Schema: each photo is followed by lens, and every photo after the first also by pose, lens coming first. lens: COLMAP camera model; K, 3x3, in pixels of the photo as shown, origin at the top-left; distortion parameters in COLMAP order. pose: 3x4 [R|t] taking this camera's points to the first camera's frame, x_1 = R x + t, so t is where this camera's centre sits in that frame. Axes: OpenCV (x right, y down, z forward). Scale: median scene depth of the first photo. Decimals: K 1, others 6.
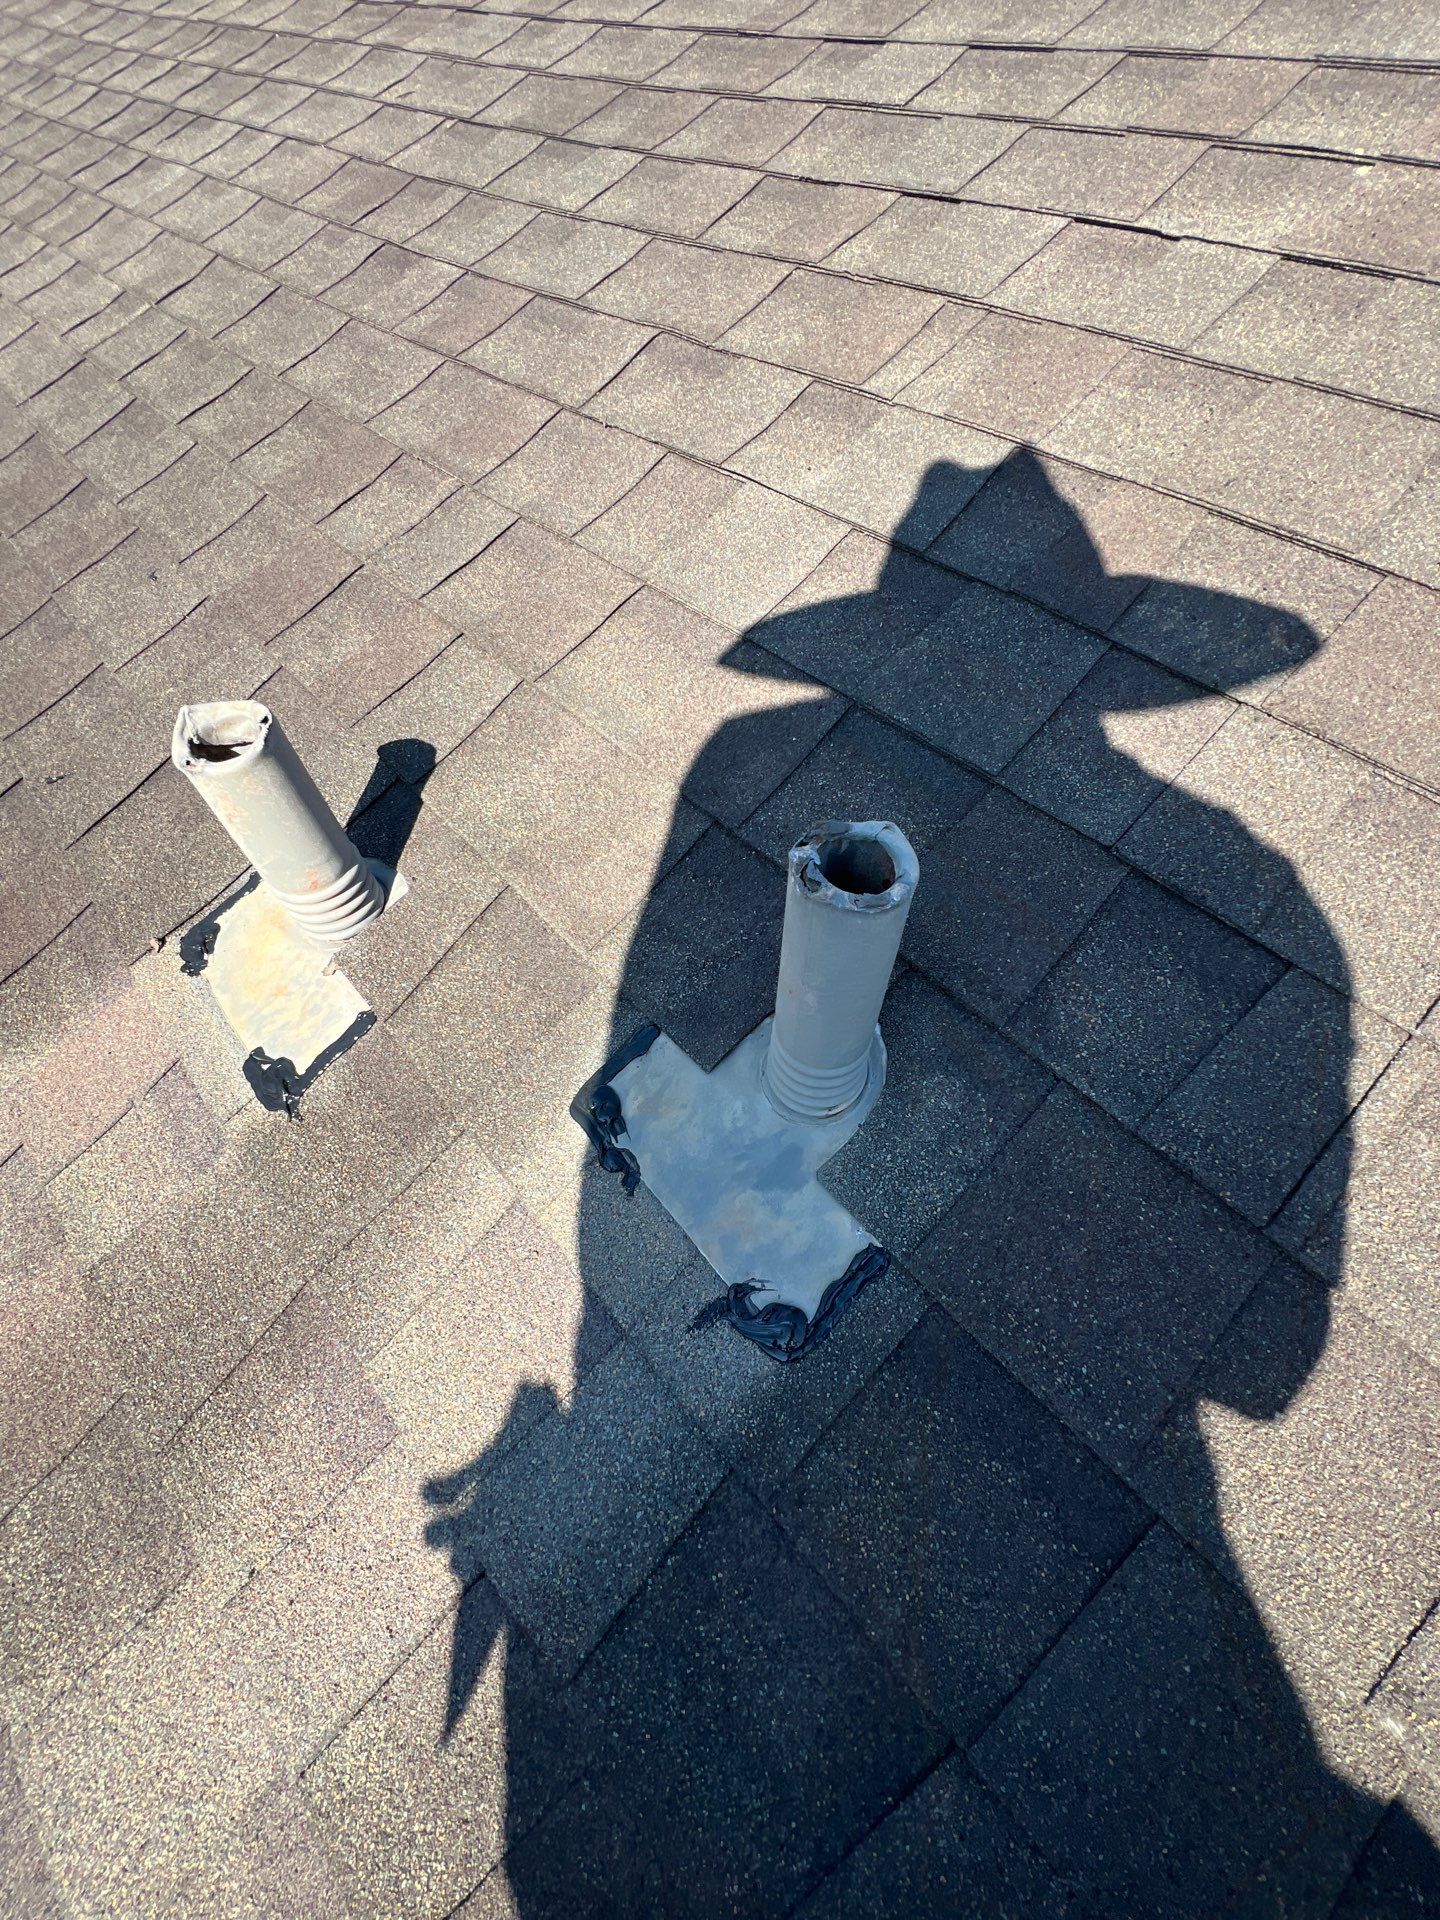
lens RADIAL K [[778.5, 0, 721.8], [0, 778.5, 954.4], [0, 0, 1]] dist [-0.000712, -0.000686]
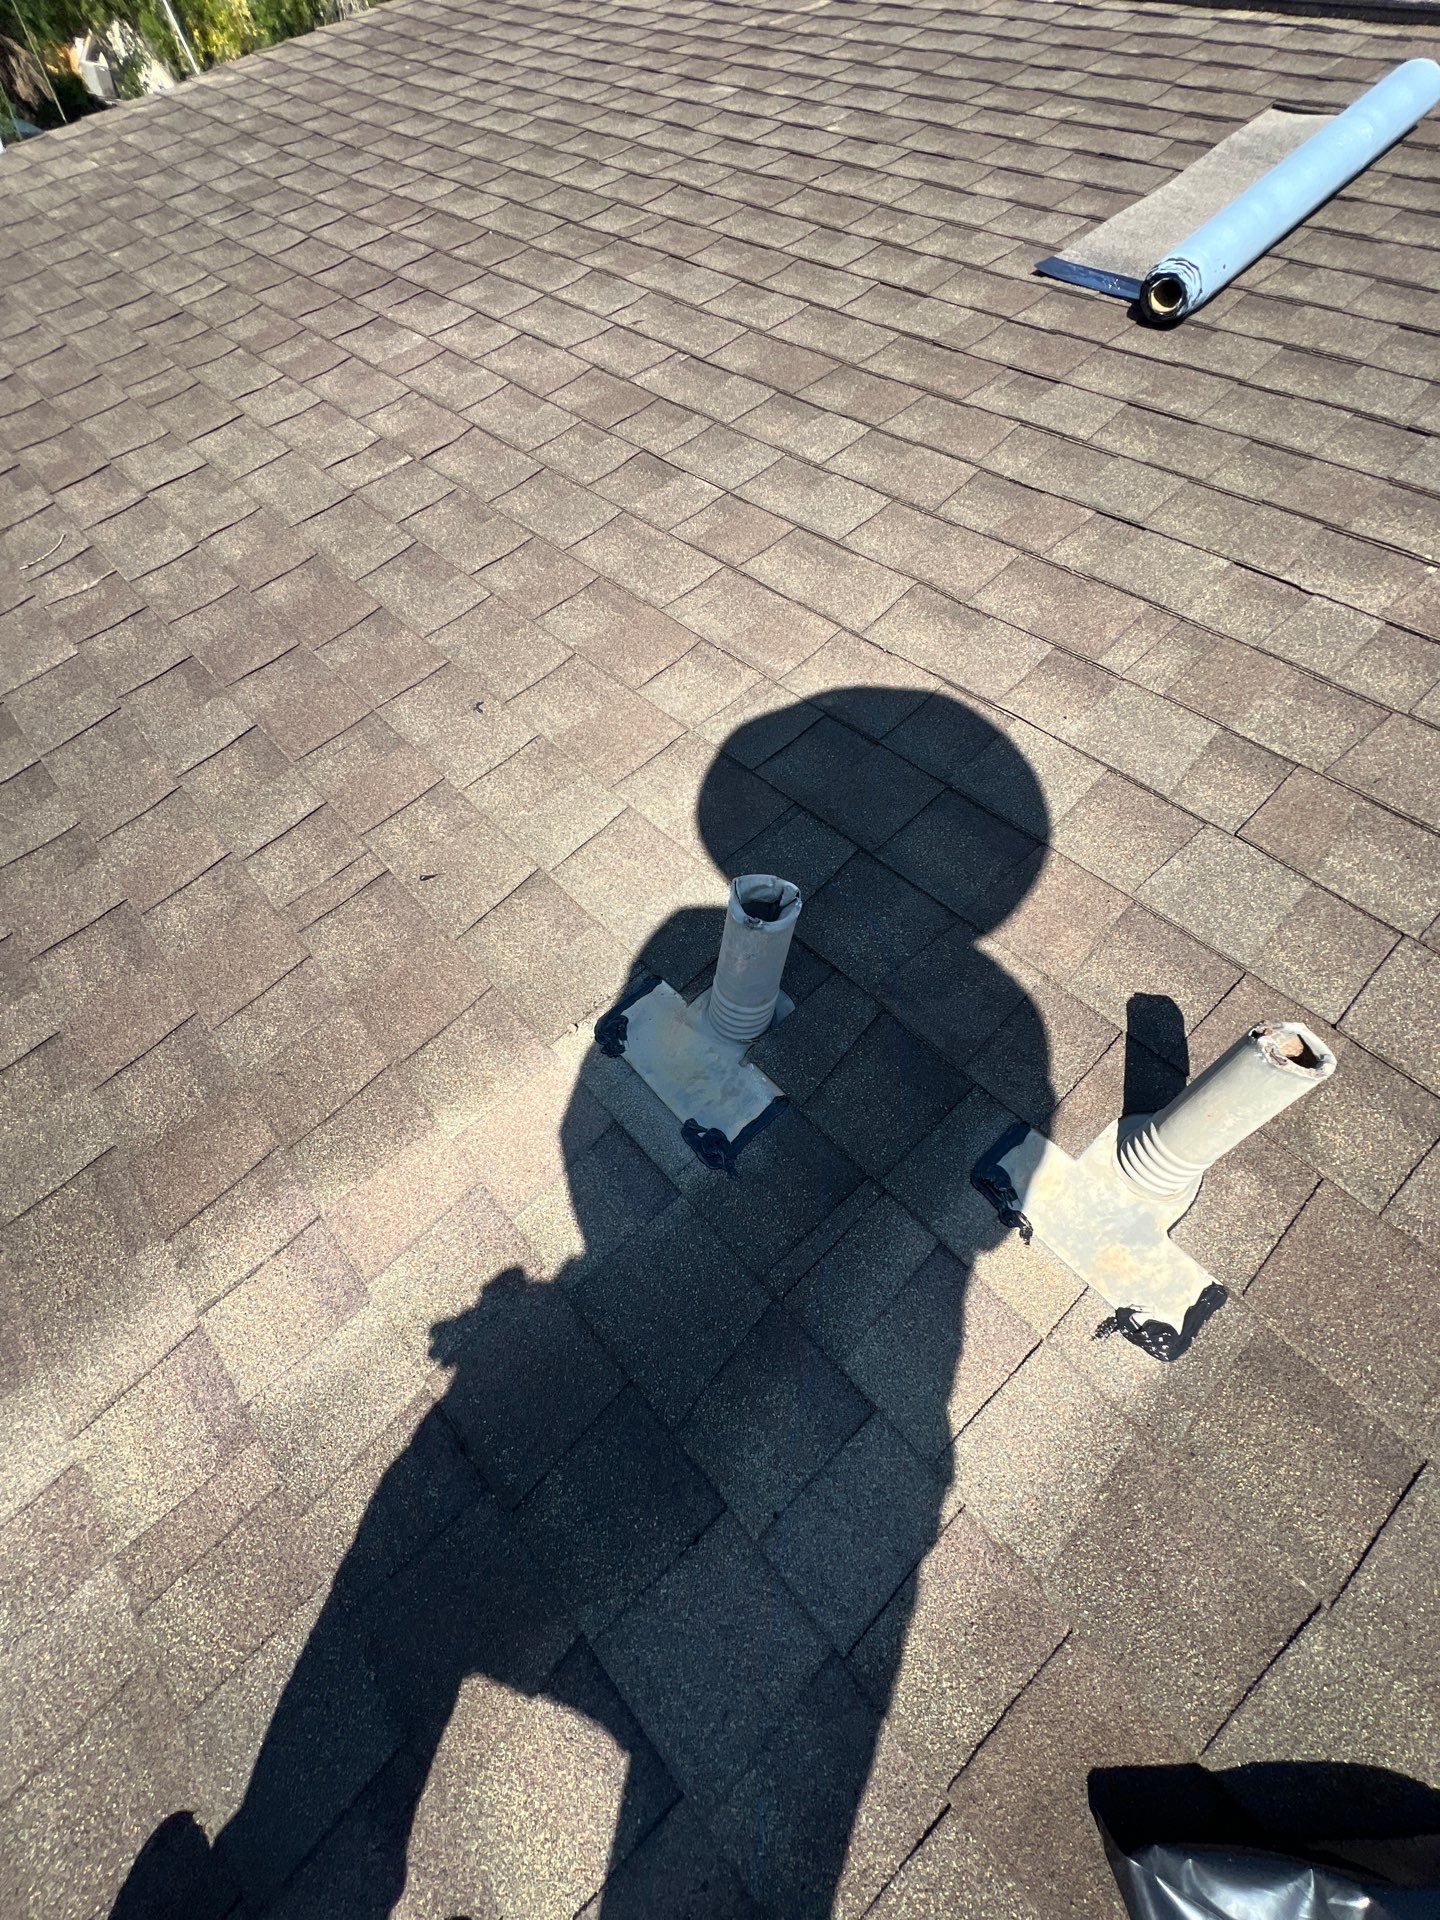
lens RADIAL K [[770.9, 0, 724.7], [0, 770.9, 956.4], [0, 0, 1]] dist [-0.003891, 0.001467]
pose [[0.992267, 0.080243, 0.094692, -0.496273], [-0.072292, 0.993789, -0.084603, -0.033356], [-0.100893, 0.077103, 0.991905, -0.228328]]
